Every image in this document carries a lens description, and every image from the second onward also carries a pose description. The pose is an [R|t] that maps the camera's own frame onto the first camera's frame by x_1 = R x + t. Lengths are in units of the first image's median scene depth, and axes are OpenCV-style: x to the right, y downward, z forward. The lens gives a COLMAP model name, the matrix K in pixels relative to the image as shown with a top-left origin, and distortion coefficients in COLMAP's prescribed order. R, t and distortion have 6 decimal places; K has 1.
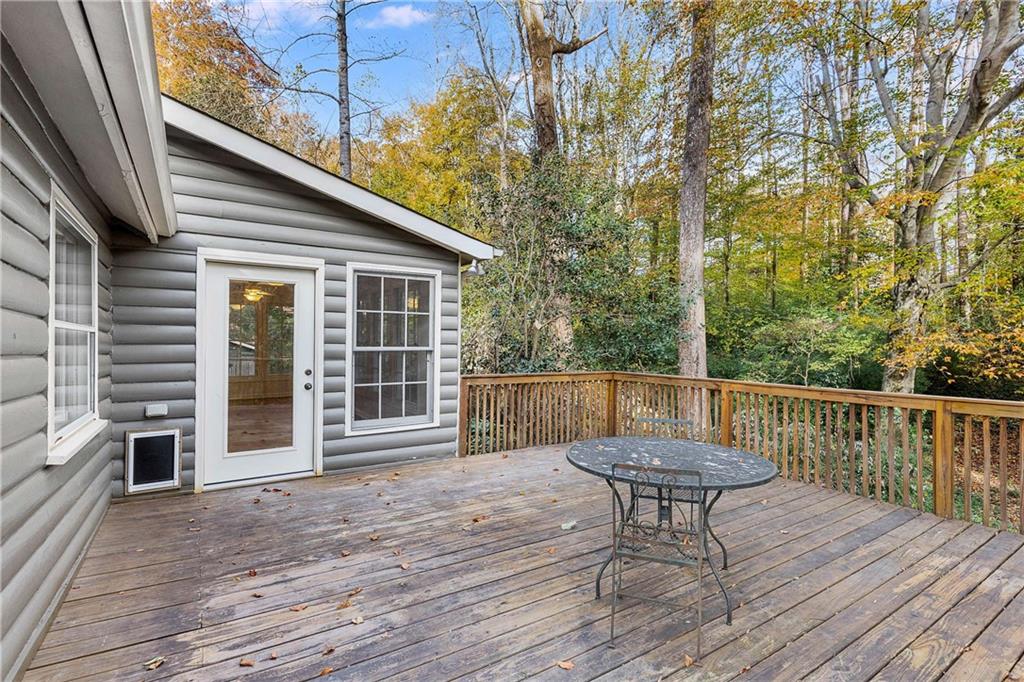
lens RADIAL K [[443.2, 0, 513.8], [0, 443.2, 343.0], [0, 0, 1]] dist [0.002892, 0.000141]
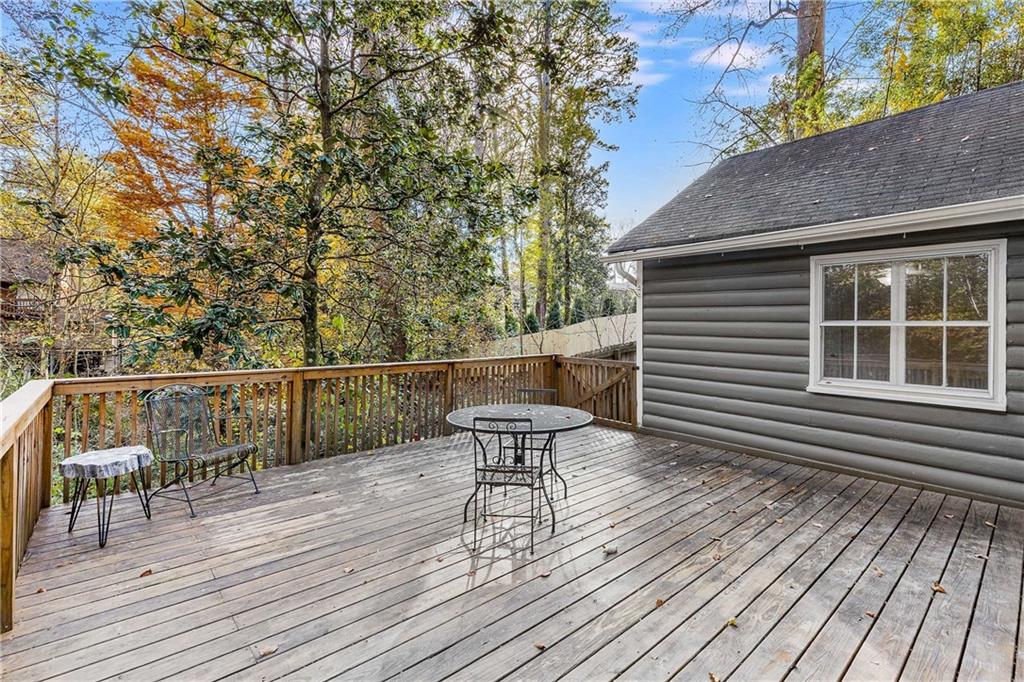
lens RADIAL K [[443.2, 0, 513.8], [0, 443.2, 343.0], [0, 0, 1]] dist [0.002892, 0.000141]
pose [[-0.988446, -0.007131, -0.151405, 0.475738], [-0.011135, 0.999610, 0.025617, -0.002137], [0.151164, 0.027007, -0.988140, 1.954712]]
